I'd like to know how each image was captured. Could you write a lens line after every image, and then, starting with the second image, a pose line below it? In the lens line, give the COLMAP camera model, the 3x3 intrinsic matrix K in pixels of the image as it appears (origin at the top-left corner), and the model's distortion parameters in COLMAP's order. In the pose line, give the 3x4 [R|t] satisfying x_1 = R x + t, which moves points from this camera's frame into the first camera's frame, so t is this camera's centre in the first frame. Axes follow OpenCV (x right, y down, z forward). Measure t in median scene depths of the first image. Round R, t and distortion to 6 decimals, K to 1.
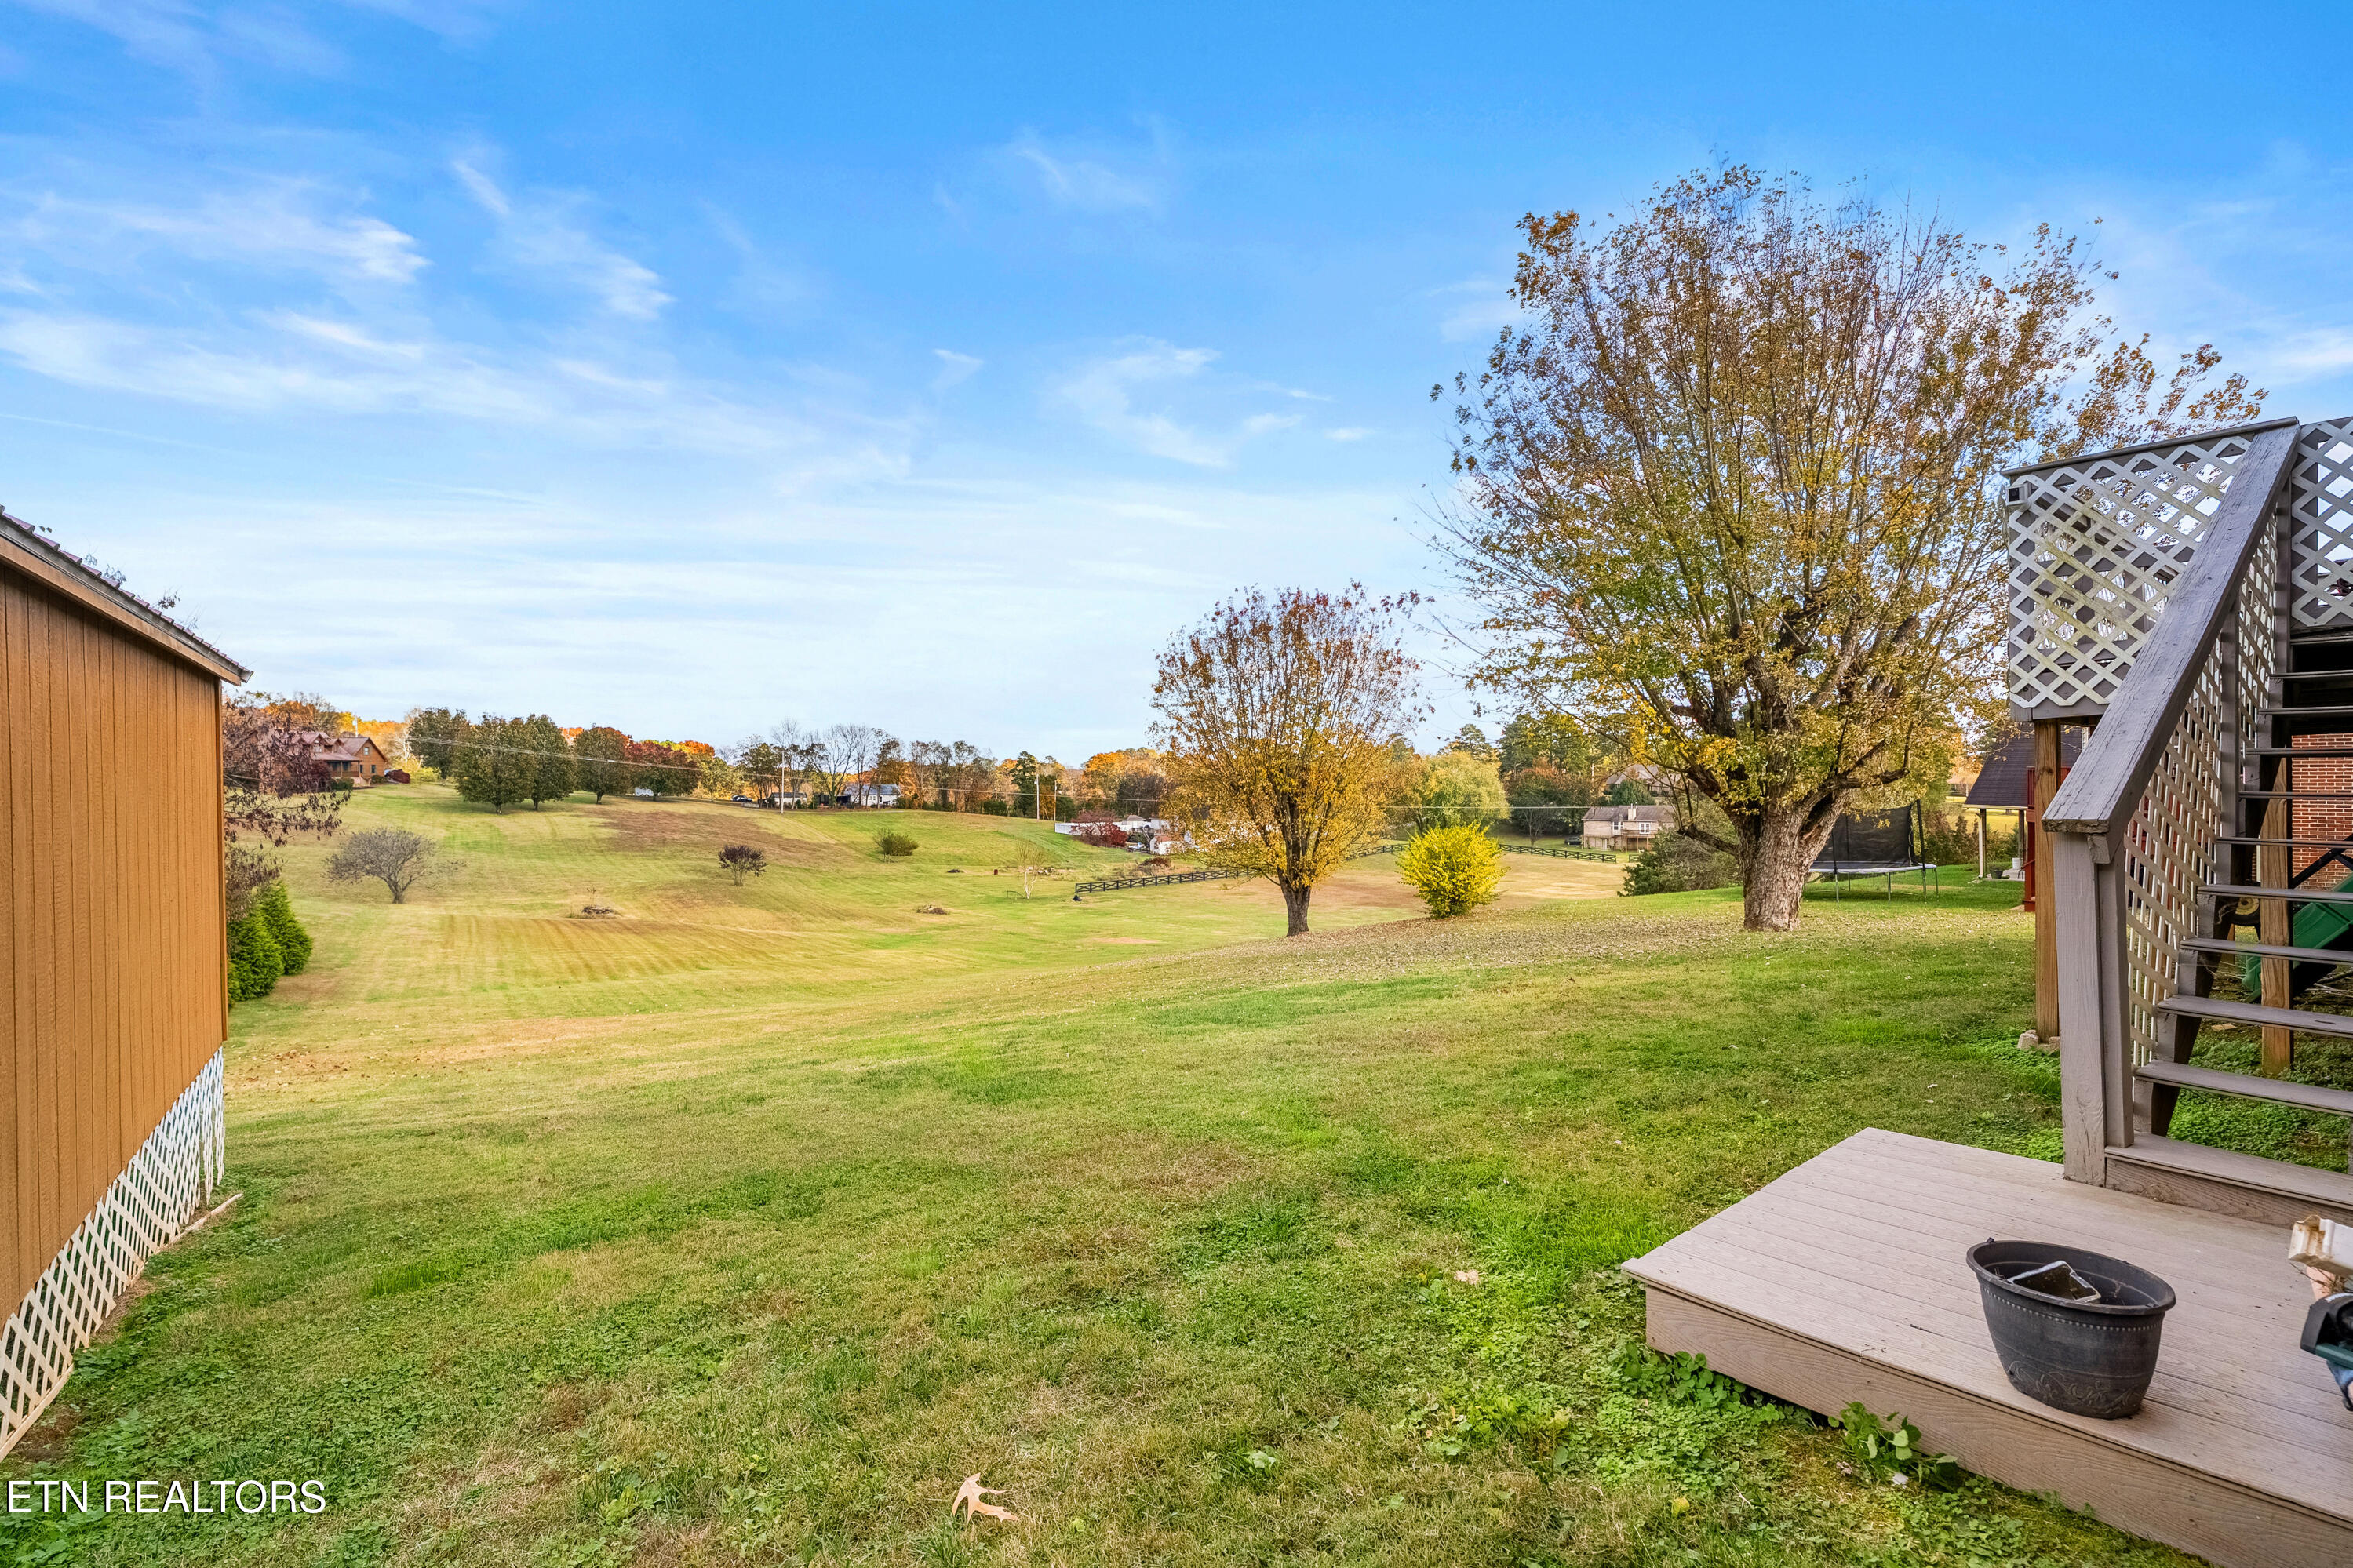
lens RADIAL K [[1077.1, 0, 1186.7], [0, 1077.1, 794.1], [0, 0, 1]] dist [-0.006210, 0.000509]
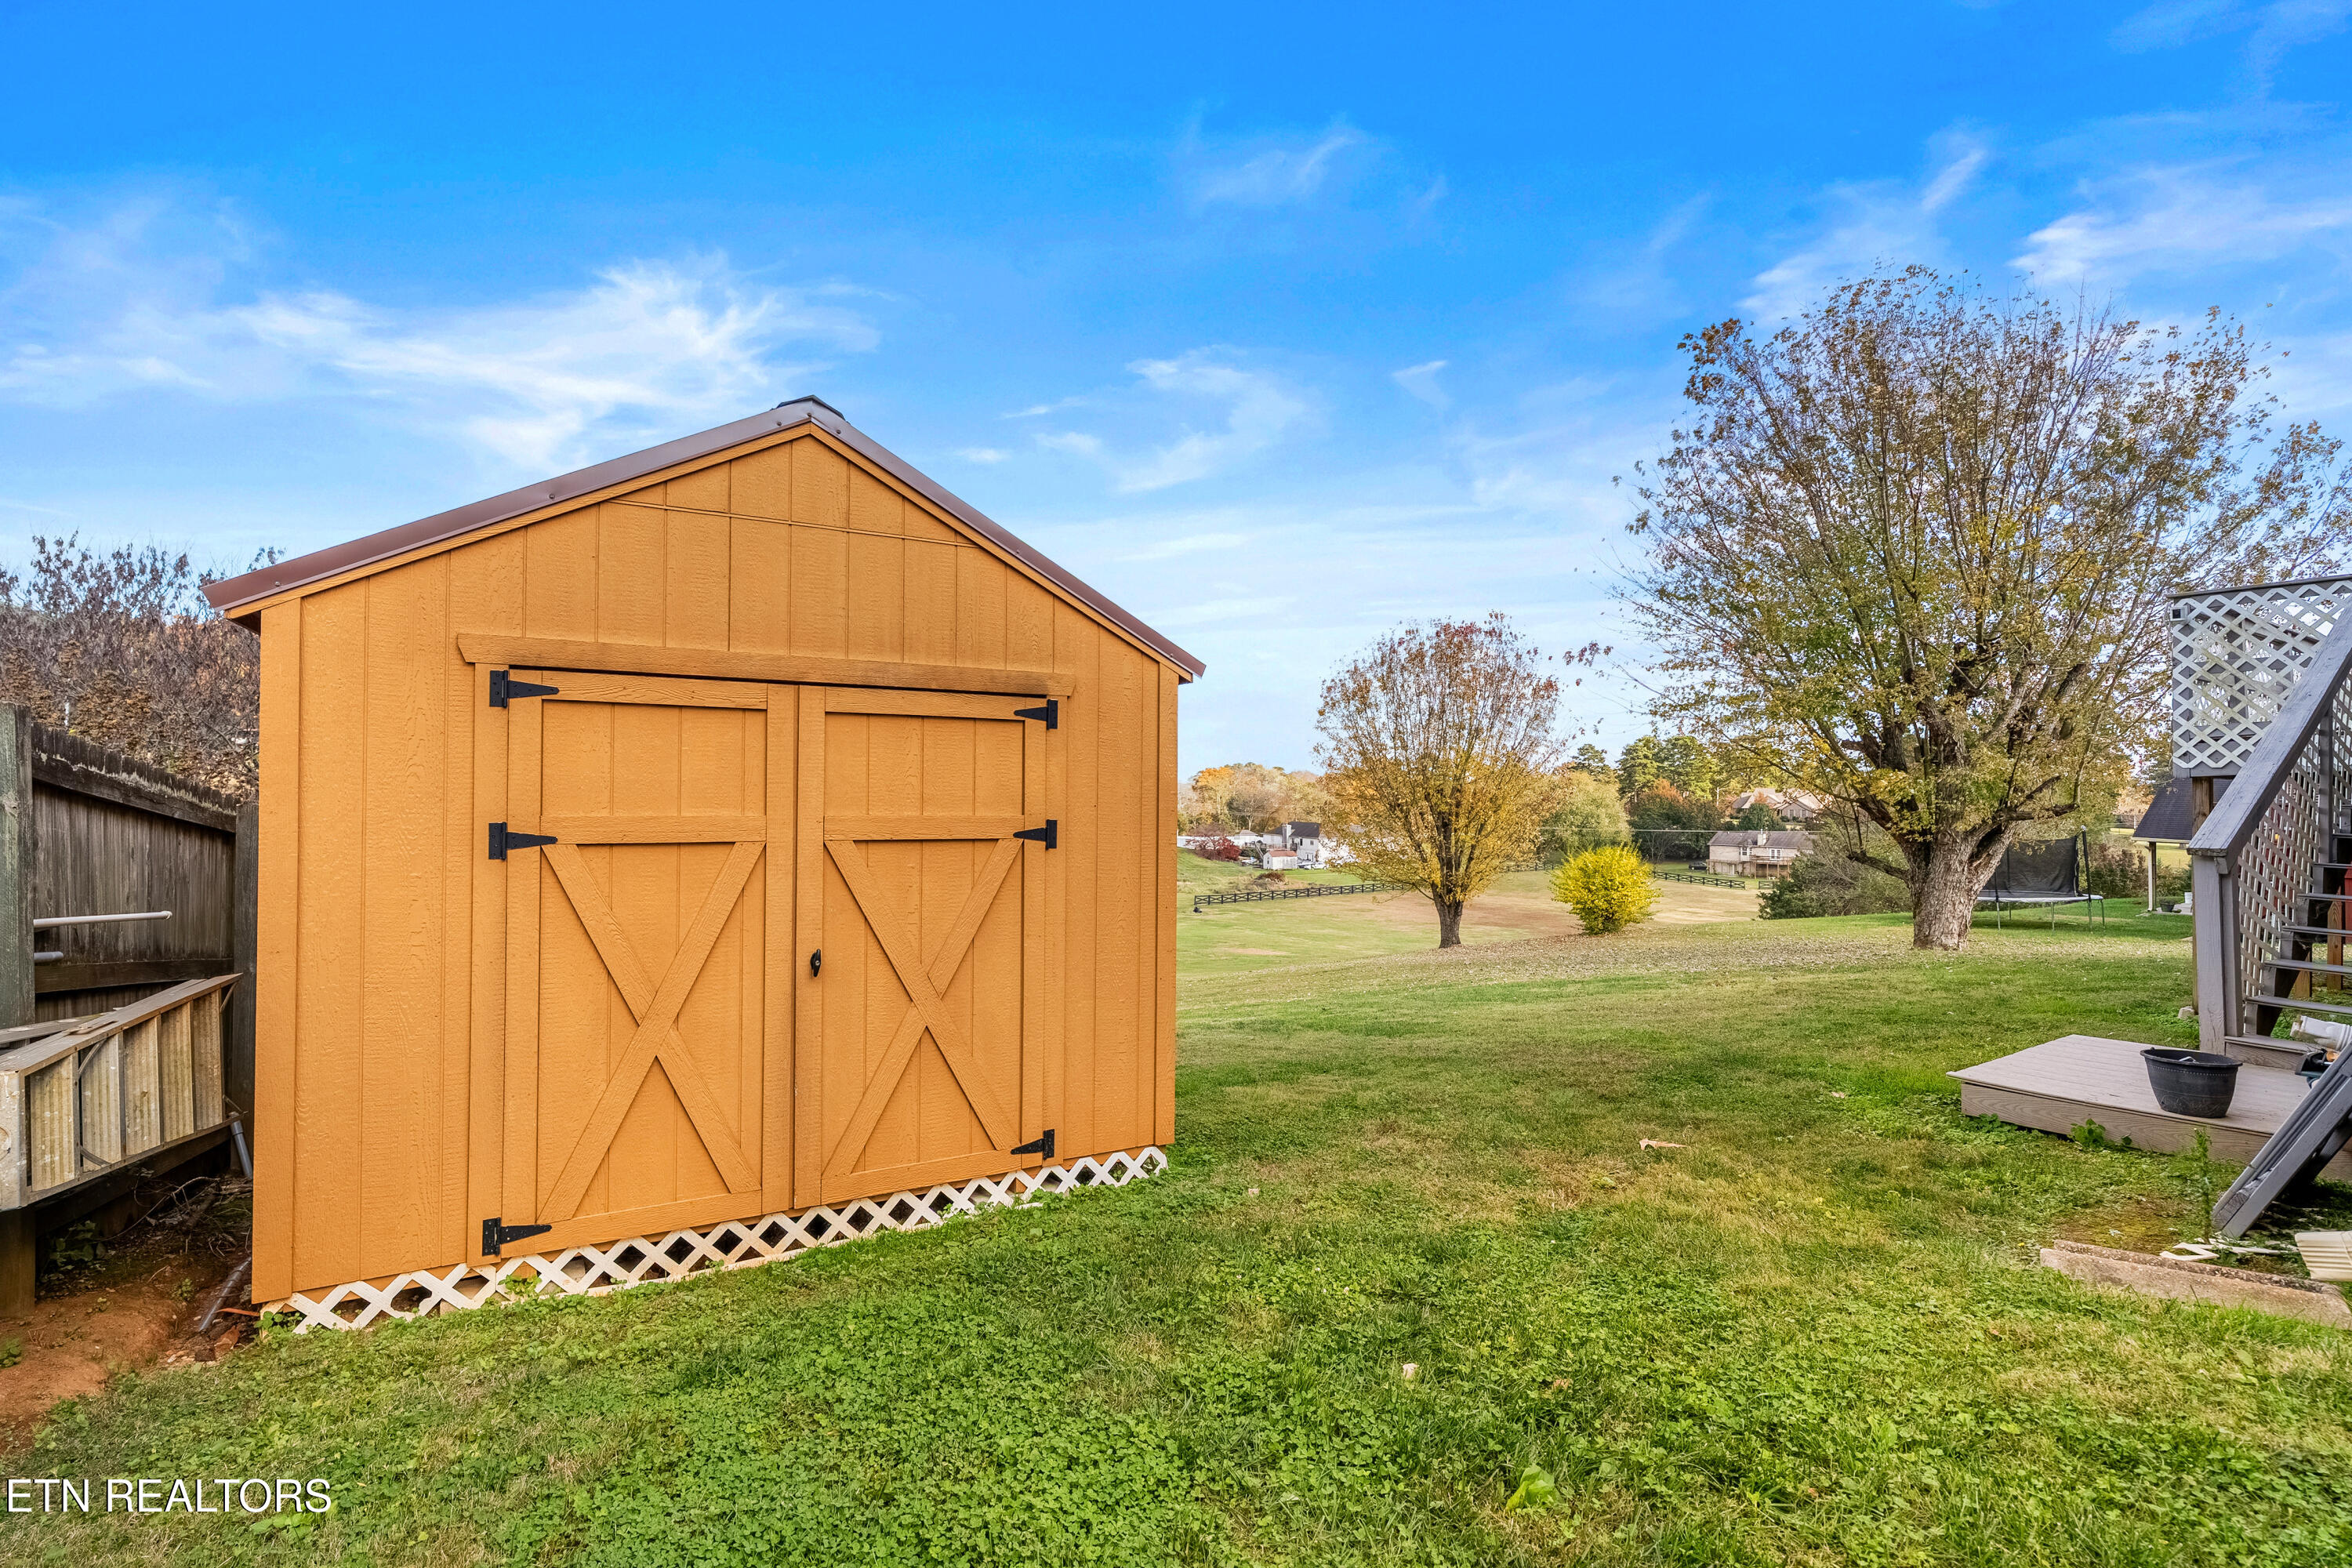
lens RADIAL K [[1076.8, 0, 1175.0], [0, 1076.8, 791.6], [0, 0, 1]] dist [-0.006210, 0.000509]
pose [[0.994618, 0.017107, -0.102185, -0.101942], [-0.018737, 0.999712, -0.015007, -0.001671], [0.101899, 0.016841, 0.994652, -0.138771]]
